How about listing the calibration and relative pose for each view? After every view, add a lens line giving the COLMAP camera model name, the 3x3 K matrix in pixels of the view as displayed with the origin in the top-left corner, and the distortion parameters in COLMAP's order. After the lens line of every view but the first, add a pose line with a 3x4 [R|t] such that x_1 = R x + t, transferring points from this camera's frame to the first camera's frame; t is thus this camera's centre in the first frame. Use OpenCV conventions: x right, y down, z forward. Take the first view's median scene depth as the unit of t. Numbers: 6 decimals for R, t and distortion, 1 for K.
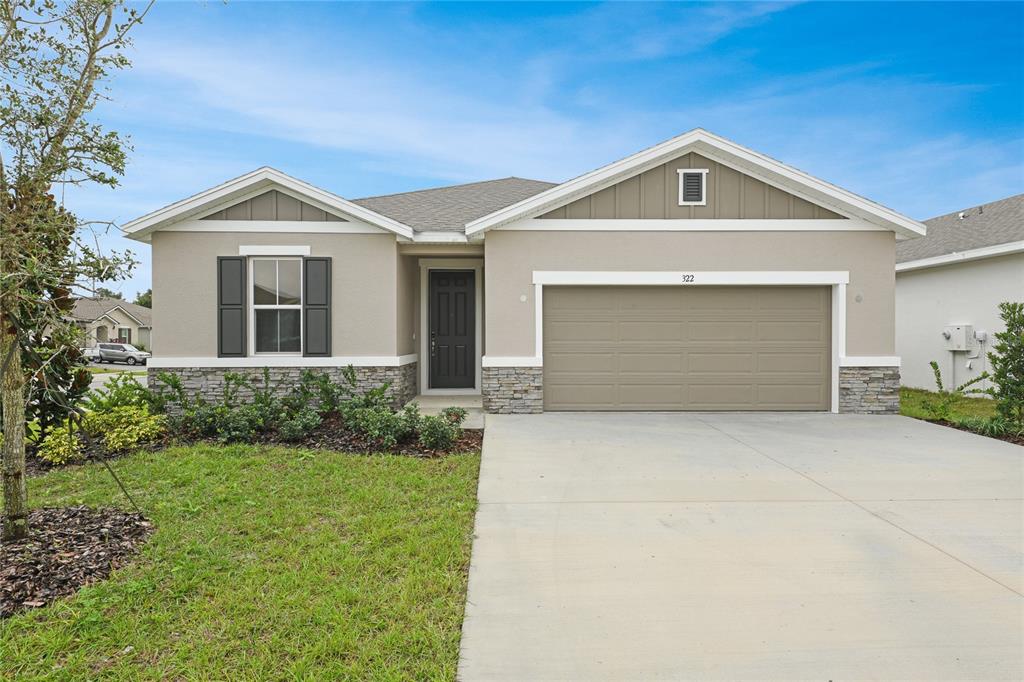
lens RADIAL K [[624.3, 0, 564.9], [0, 624.3, 339.5], [0, 0, 1]] dist [0.034528, -0.020296]
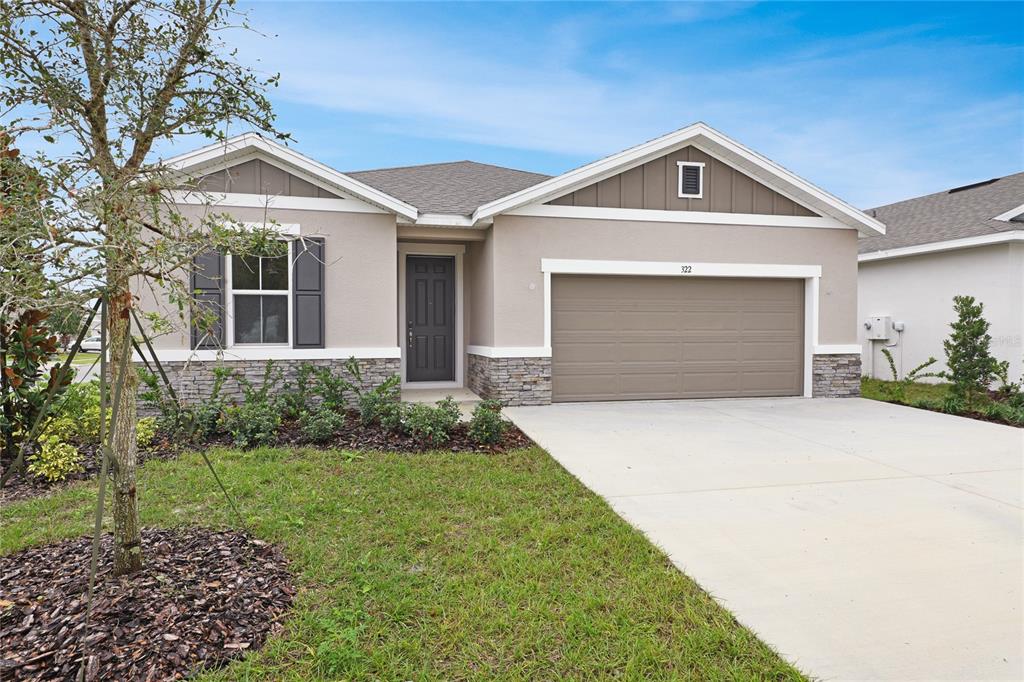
lens RADIAL K [[624.3, 0, 564.9], [0, 624.3, 339.5], [0, 0, 1]] dist [0.034528, -0.020296]
pose [[0.977429, -0.004004, 0.211225, -0.221272], [0.001323, 0.999917, 0.012835, 0.003806], [-0.211259, -0.012266, 0.977353, 0.042605]]
